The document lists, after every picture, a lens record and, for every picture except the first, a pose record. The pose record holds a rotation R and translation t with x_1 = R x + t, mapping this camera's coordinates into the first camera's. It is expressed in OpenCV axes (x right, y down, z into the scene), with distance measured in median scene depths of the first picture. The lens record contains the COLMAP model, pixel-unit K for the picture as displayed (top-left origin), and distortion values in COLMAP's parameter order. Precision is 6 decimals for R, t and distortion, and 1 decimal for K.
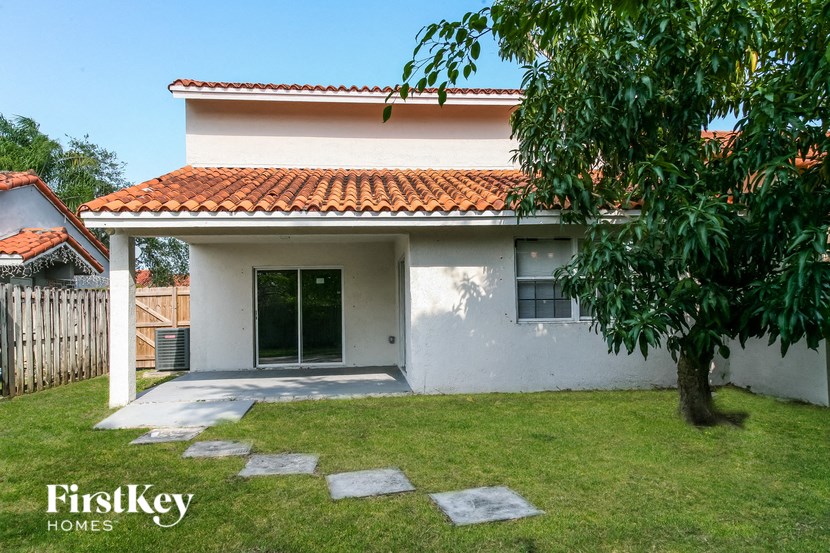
lens RADIAL K [[520.5, 0, 415.0], [0, 520.5, 276.5], [0, 0, 1]] dist [0.037815, 0.000866]
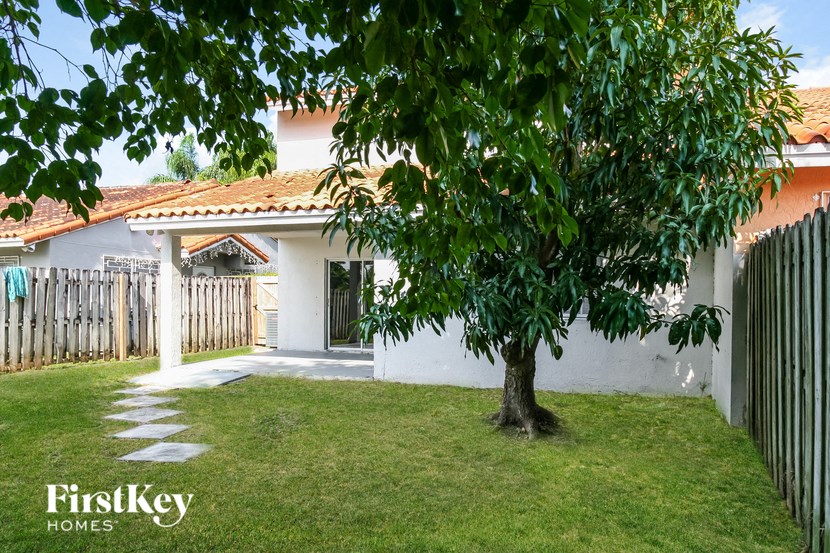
lens RADIAL K [[550.9, 0, 415.0], [0, 550.9, 276.5], [0, 0, 1]] dist [0.000781, 0.001720]
pose [[0.922011, 0.011783, -0.386983, 0.315409], [-0.004264, 0.999785, 0.020281, -0.004618], [0.387139, -0.017049, 0.921864, 0.003552]]
